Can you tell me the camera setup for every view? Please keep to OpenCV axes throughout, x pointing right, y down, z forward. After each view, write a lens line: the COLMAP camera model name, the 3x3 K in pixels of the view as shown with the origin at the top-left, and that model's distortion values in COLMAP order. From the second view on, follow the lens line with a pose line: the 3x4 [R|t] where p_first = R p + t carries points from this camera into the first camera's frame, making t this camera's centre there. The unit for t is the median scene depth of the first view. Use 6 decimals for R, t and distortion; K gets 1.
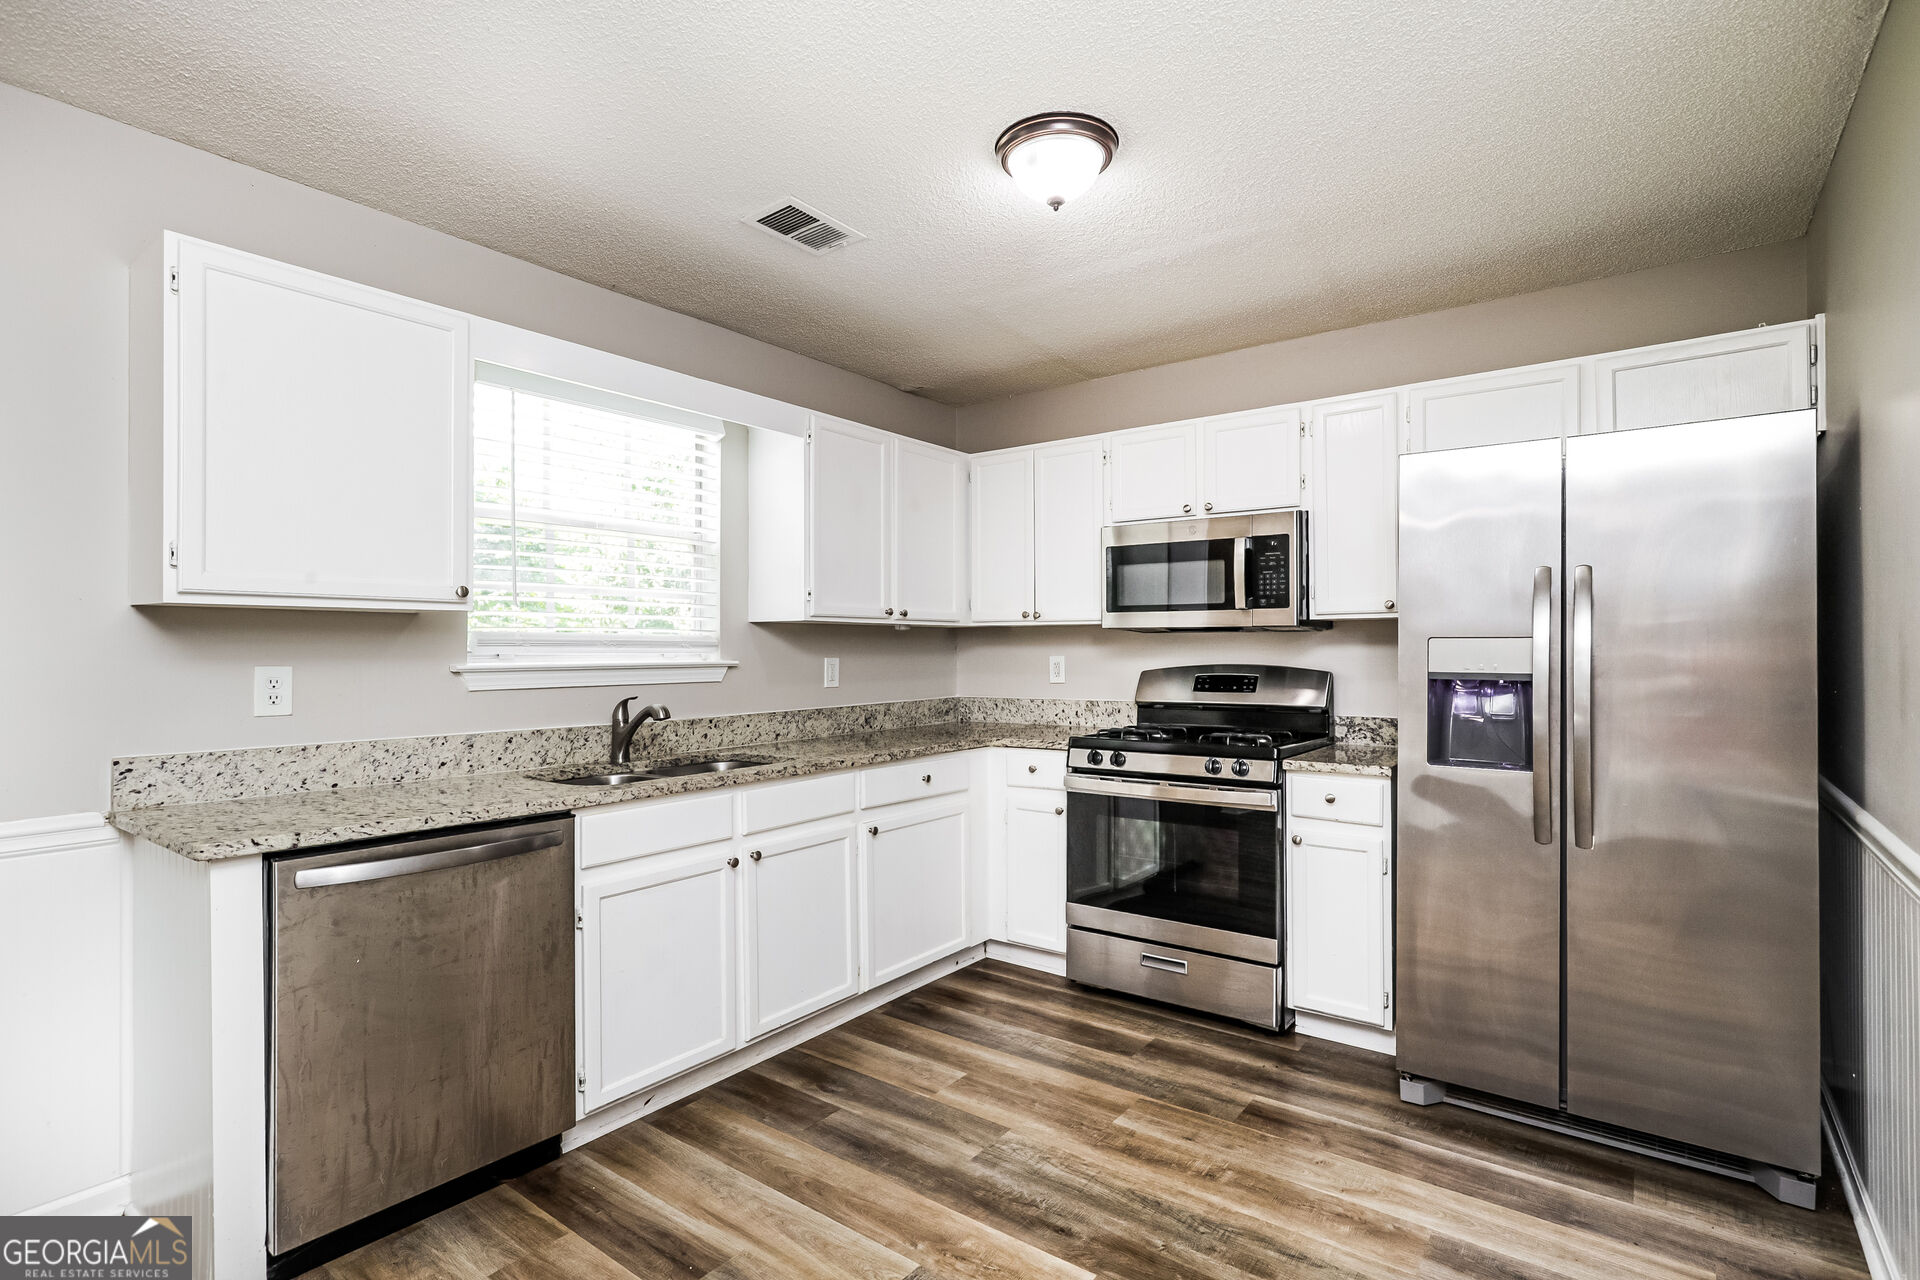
lens RADIAL K [[921.7, 0, 957.8], [0, 921.7, 642.5], [0, 0, 1]] dist [-0.000210, 0.002844]
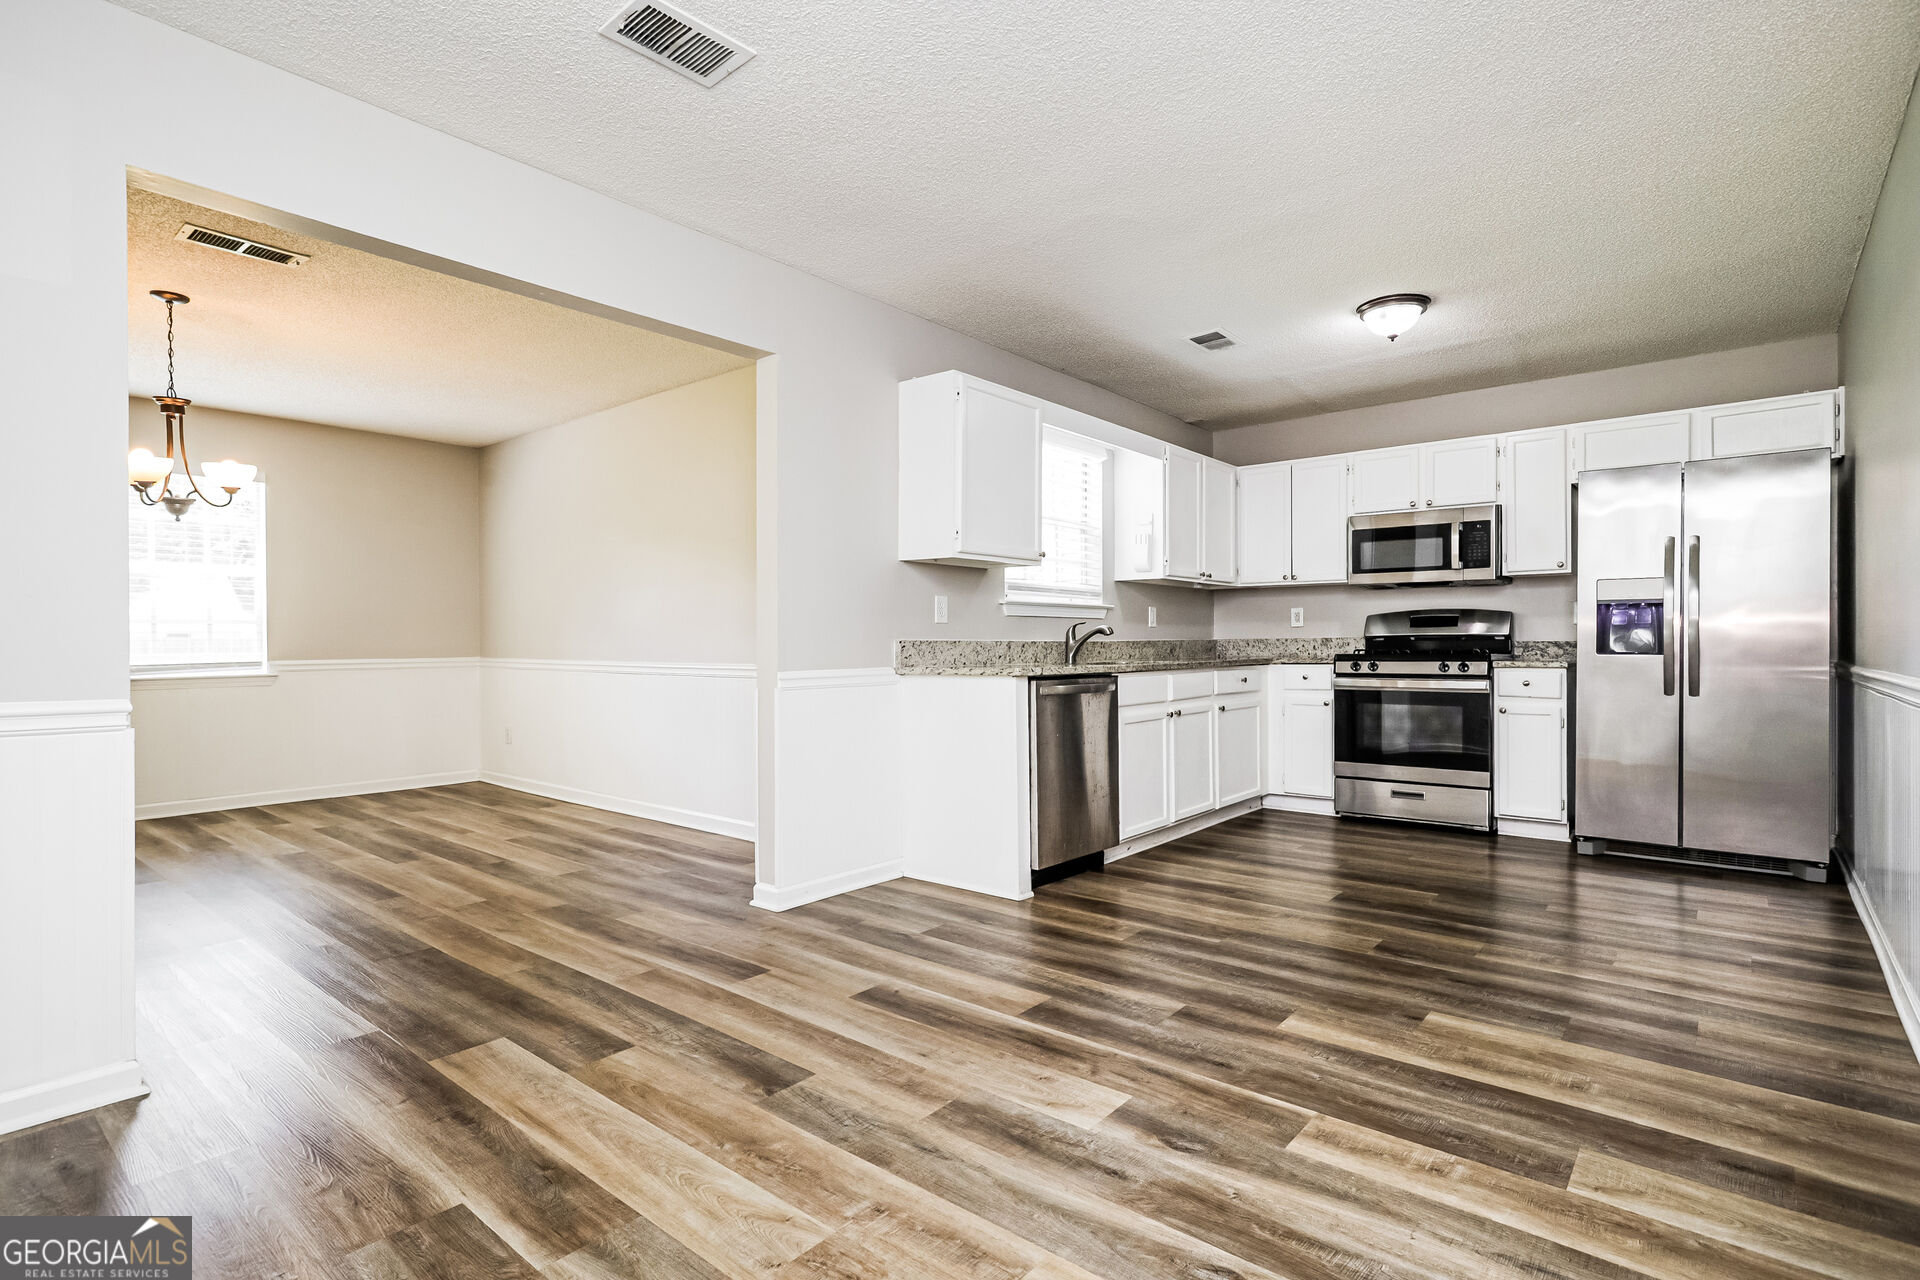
lens RADIAL K [[921.7, 0, 951.9], [0, 921.7, 643.8], [0, 0, 1]] dist [-0.000210, 0.002844]
pose [[0.998200, 0.000180, -0.059974, -0.488280], [0.000321, 0.999965, 0.008352, 0.083867], [0.059973, -0.008357, 0.998165, -0.652496]]
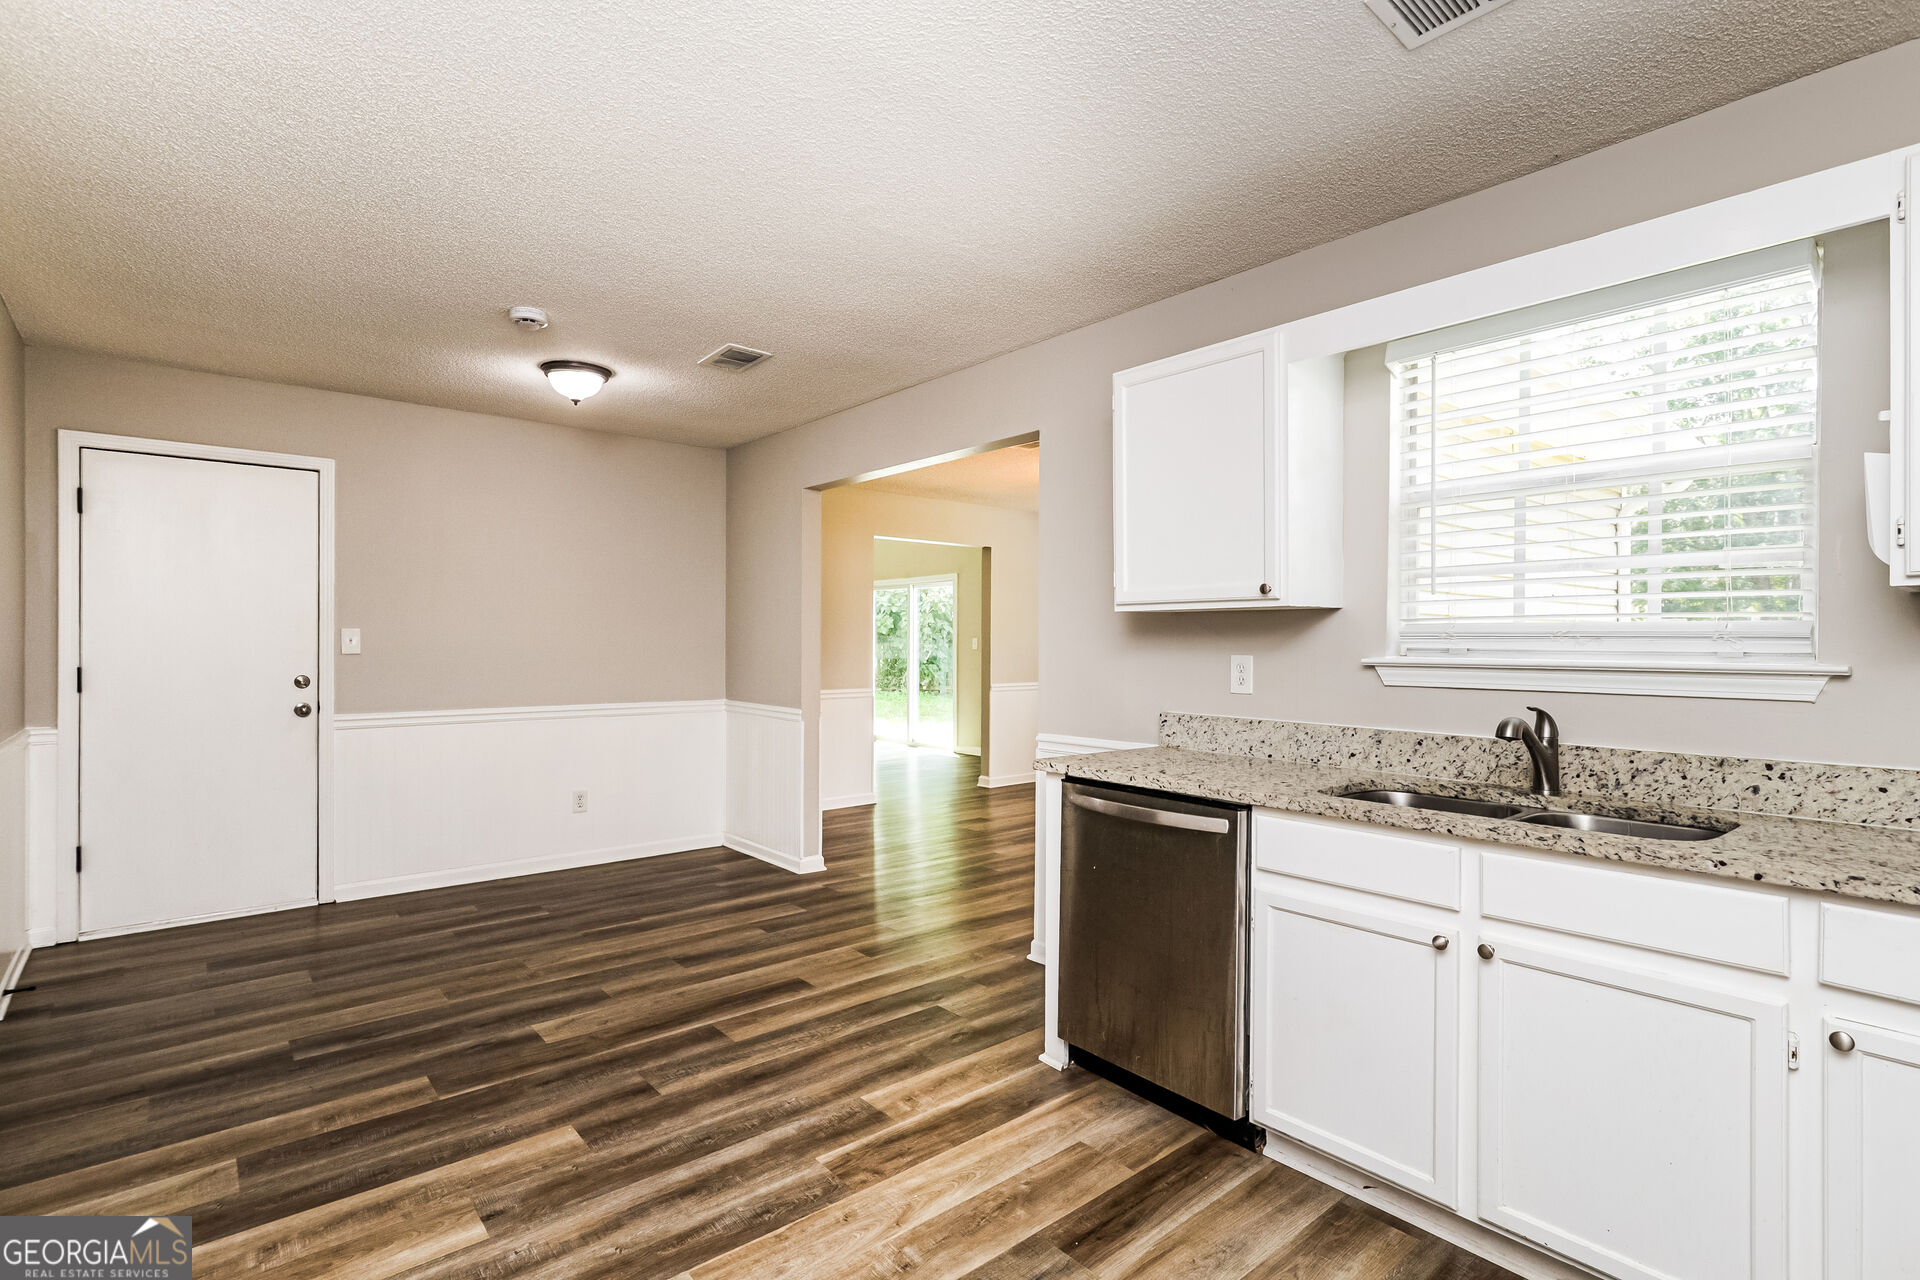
lens RADIAL K [[921.7, 0, 941.6], [0, 921.7, 641.2], [0, 0, 1]] dist [-0.000210, 0.002844]
pose [[-0.228235, 0.002434, -0.973603, 0.484497], [0.006826, 0.999976, 0.000899, 0.001598], [0.973582, -0.006441, -0.228246, 0.707898]]
